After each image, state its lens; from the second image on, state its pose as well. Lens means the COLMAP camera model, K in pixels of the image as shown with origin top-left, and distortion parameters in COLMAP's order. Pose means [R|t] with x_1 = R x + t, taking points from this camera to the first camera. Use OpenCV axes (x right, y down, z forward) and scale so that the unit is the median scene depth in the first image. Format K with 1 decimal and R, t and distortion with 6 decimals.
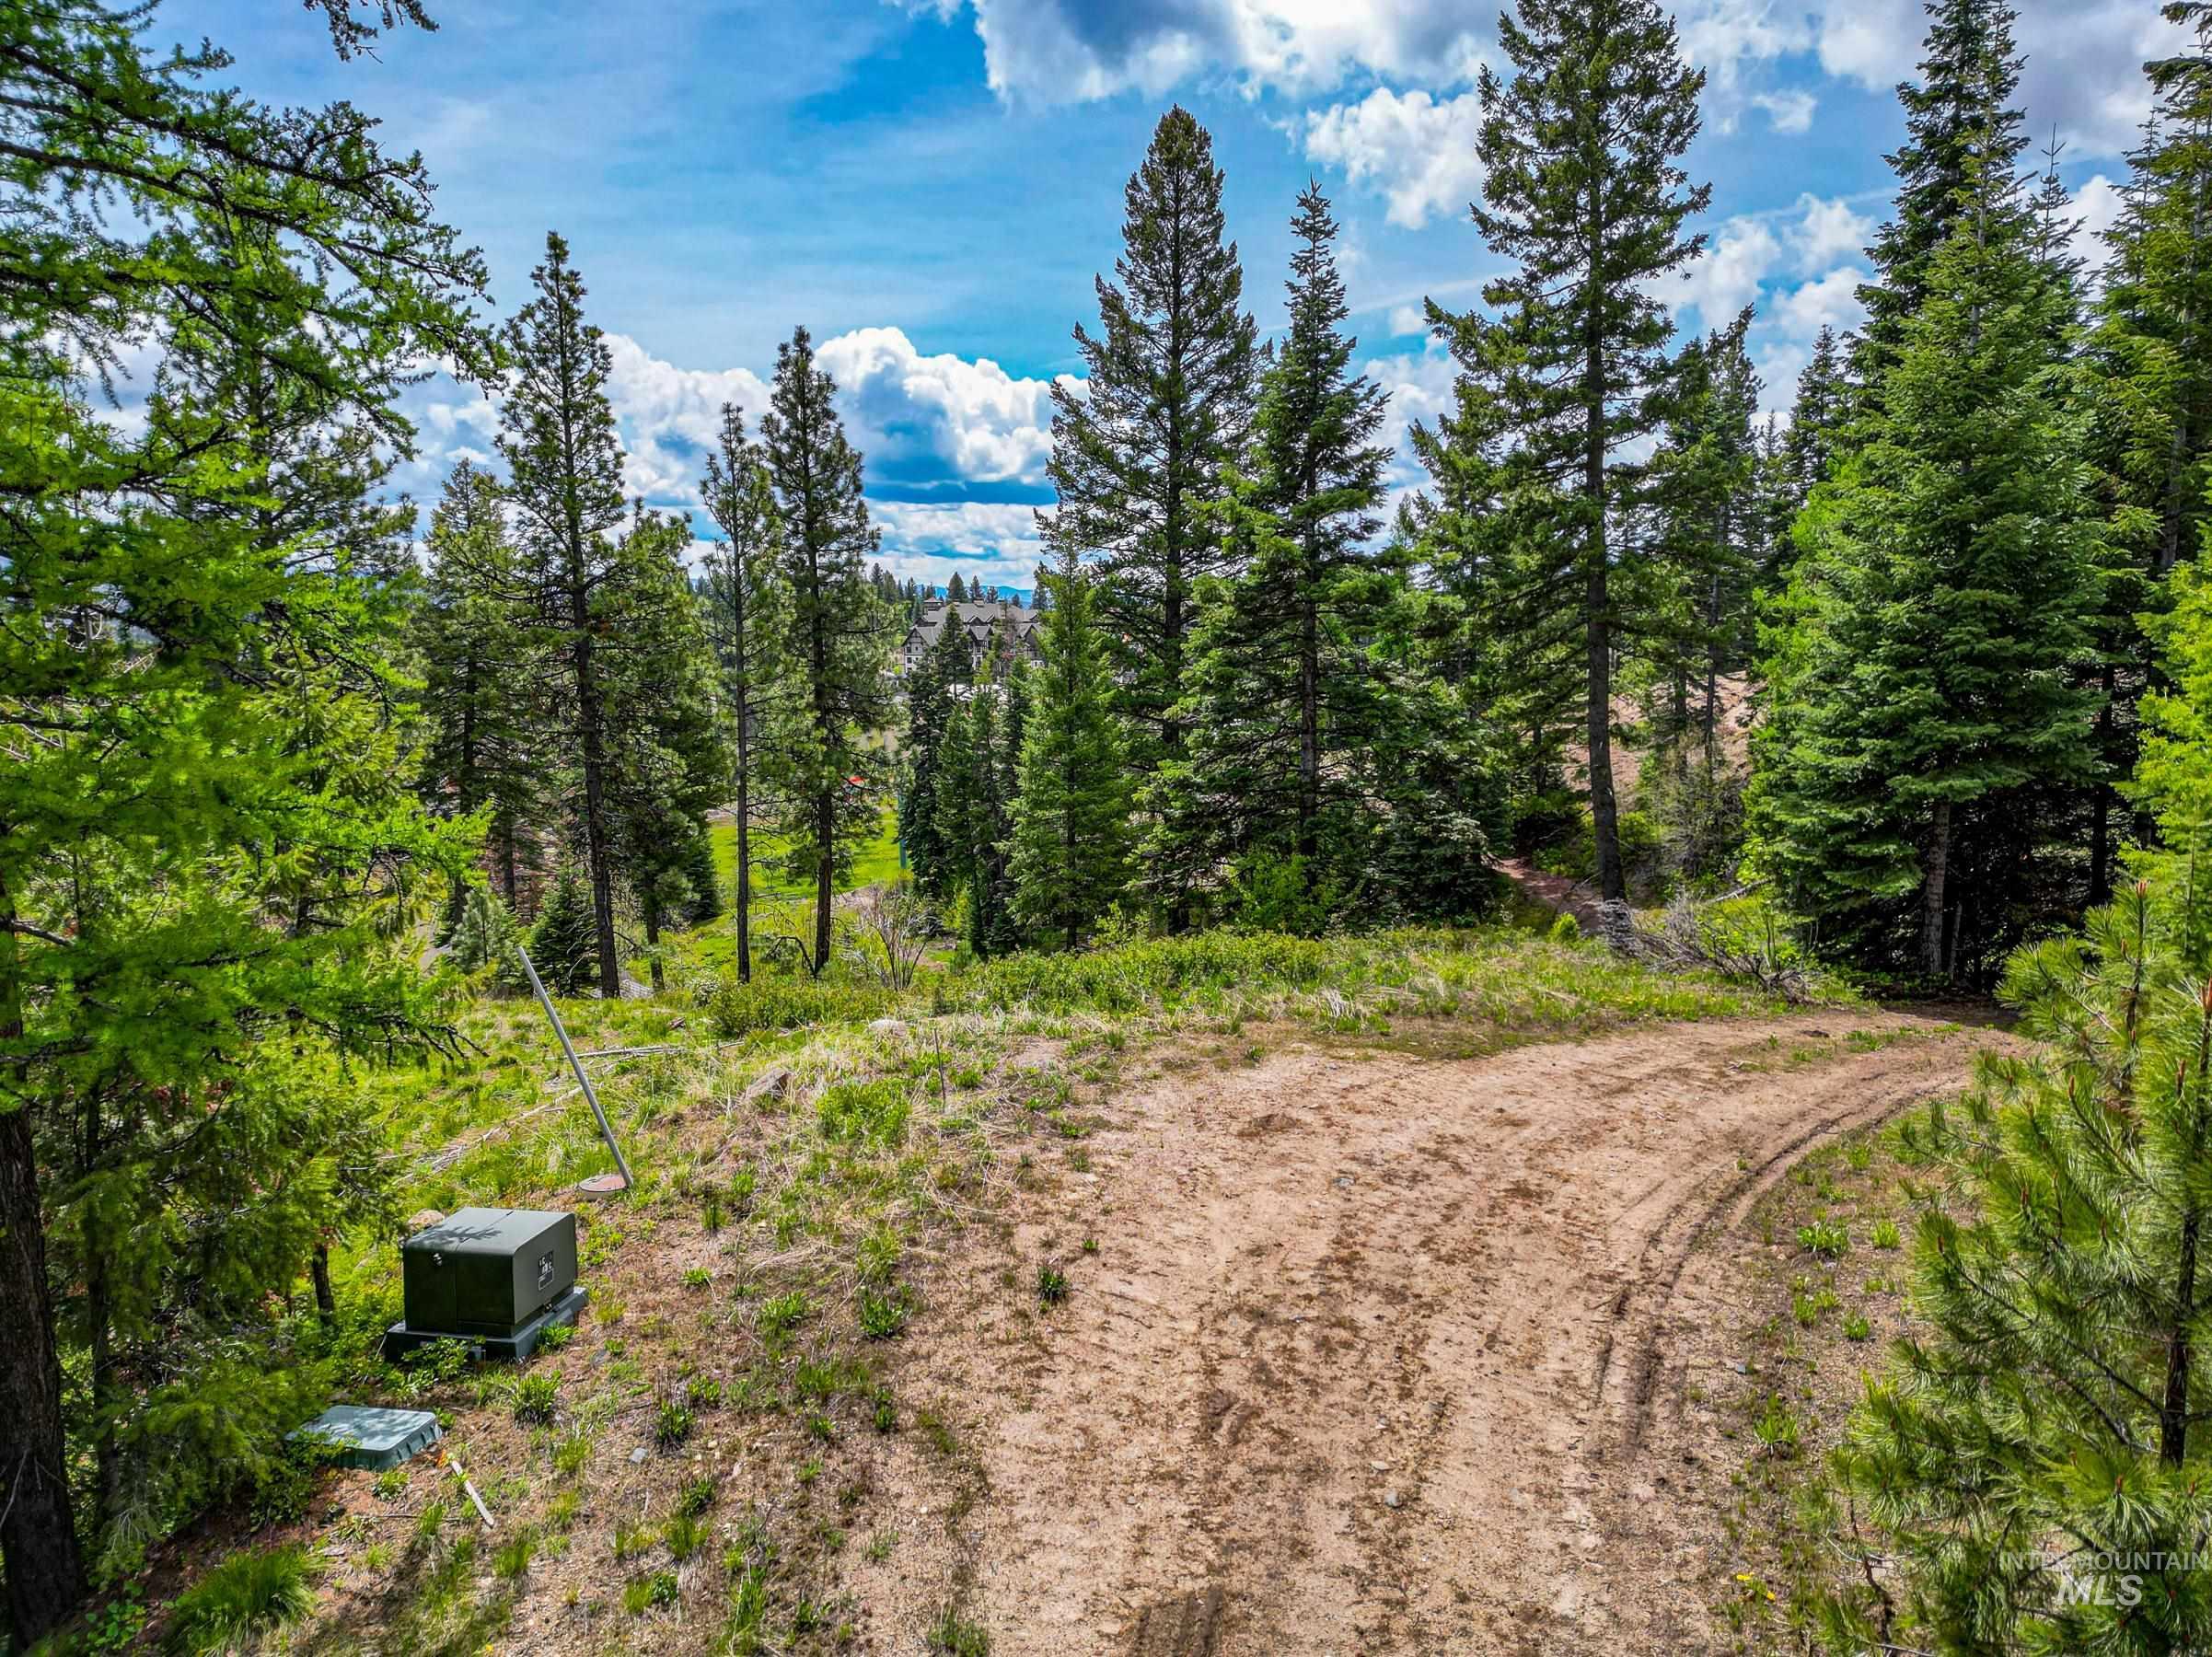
lens RADIAL K [[1616.9, 0, 1071.0], [0, 1616.9, 839.3], [0, 0, 1]] dist [0.102703, -0.085182]
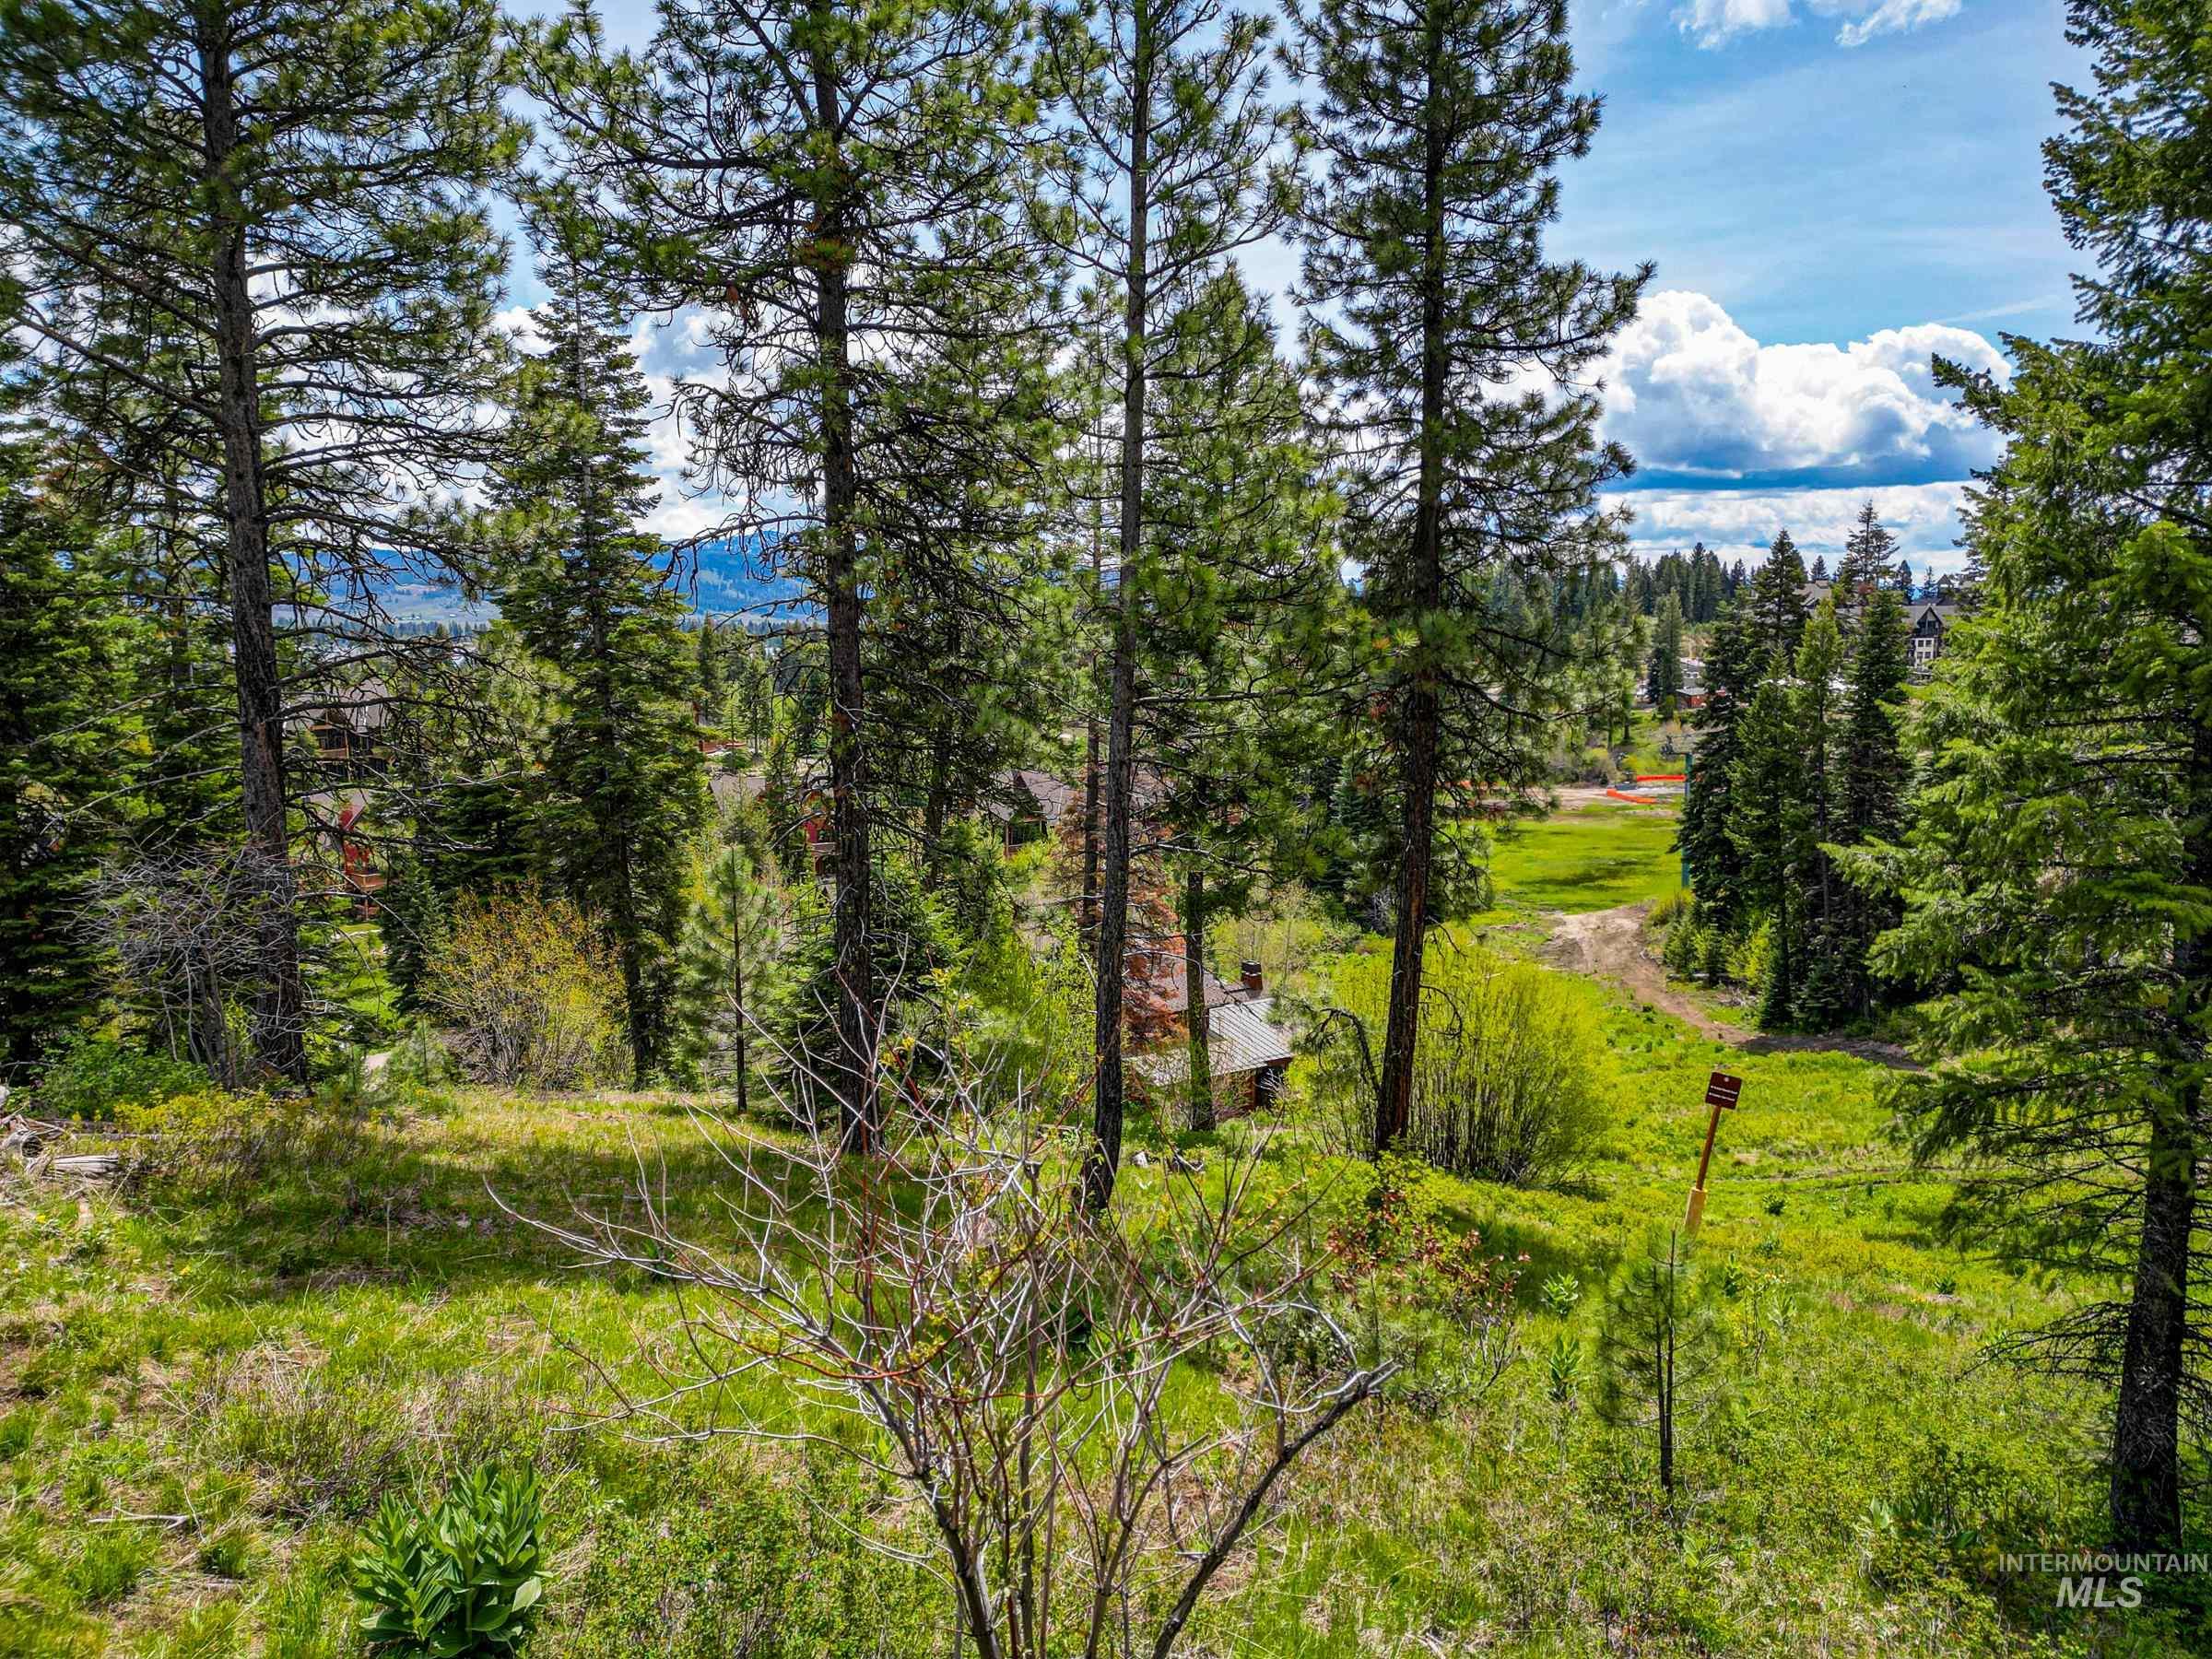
lens RADIAL K [[1533.4, 0, 1103.4], [0, 1533.4, 820.9], [0, 0, 1]] dist [0.093067, -0.099945]
pose [[0.884732, 0.074189, -0.460157, -0.012462], [-0.078978, 0.996837, 0.008865, 0.002343], [0.459360, 0.028499, 0.887793, 0.258218]]
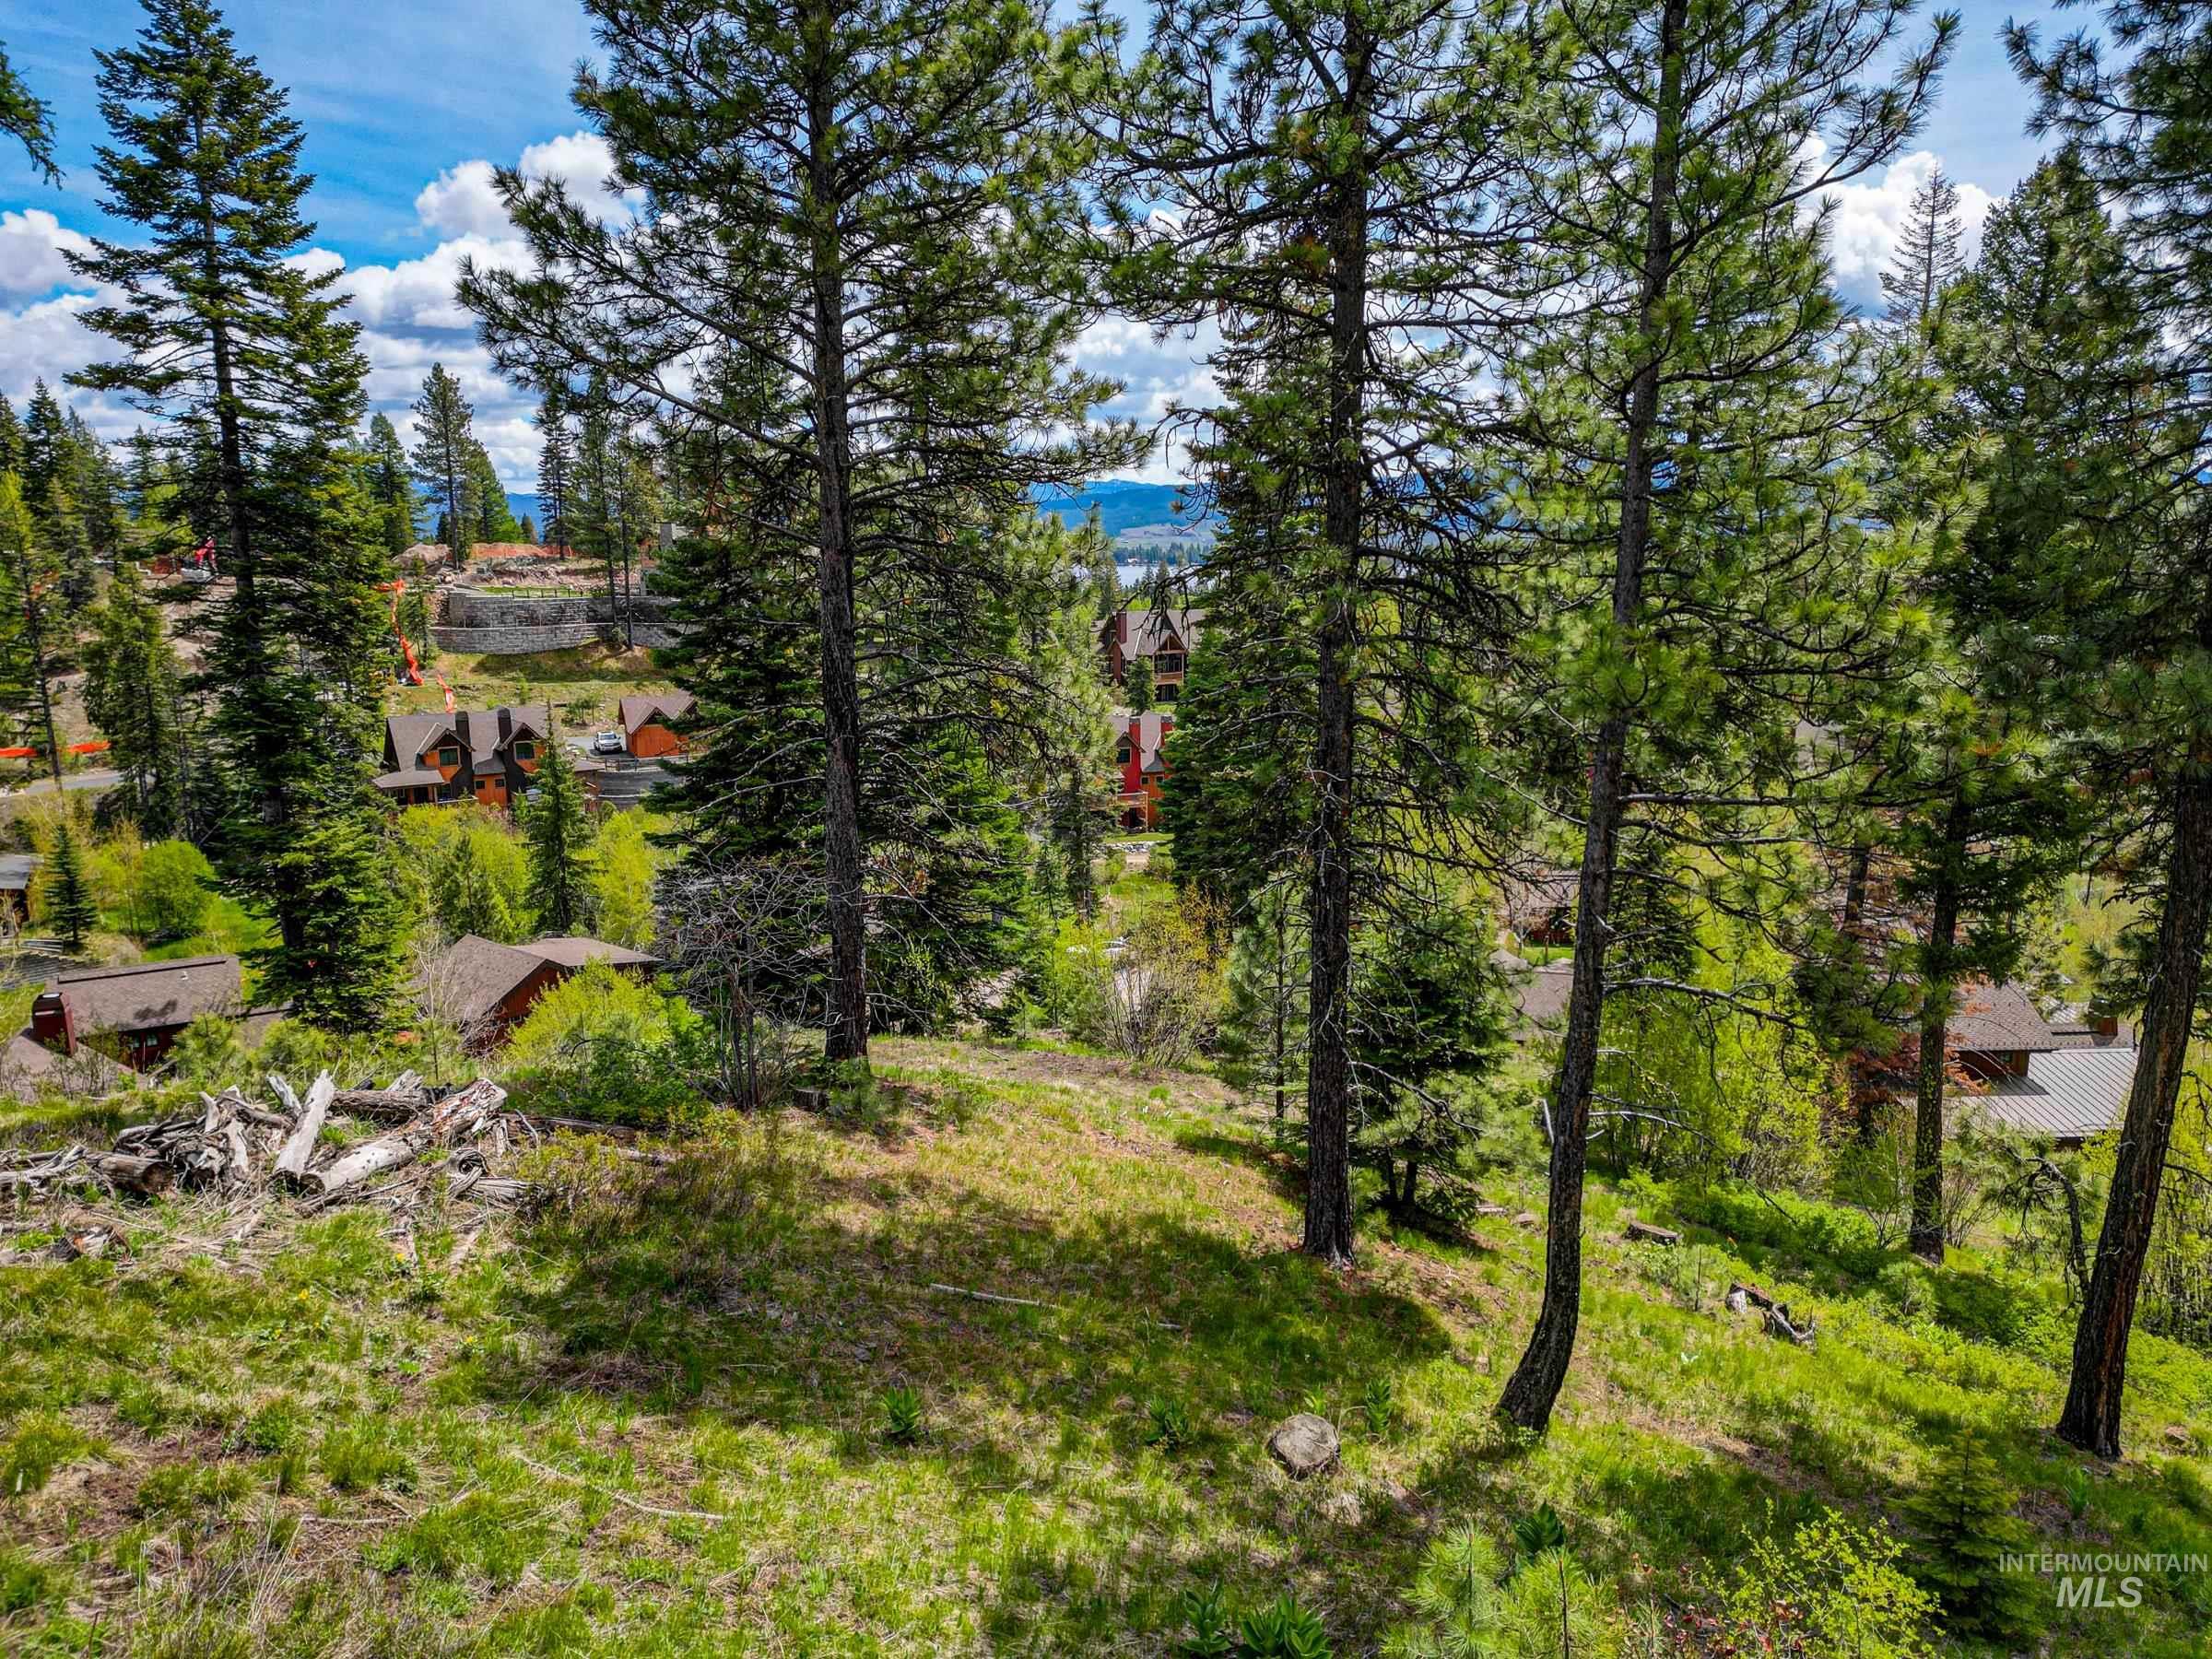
lens RADIAL K [[1533.4, 0, 1103.4], [0, 1533.4, 820.9], [0, 0, 1]] dist [0.093067, -0.099945]
pose [[0.528365, 0.164134, -0.833001, -0.002515], [-0.122521, 0.985606, 0.116489, -0.014850], [0.840130, 0.040511, 0.540870, 0.294331]]
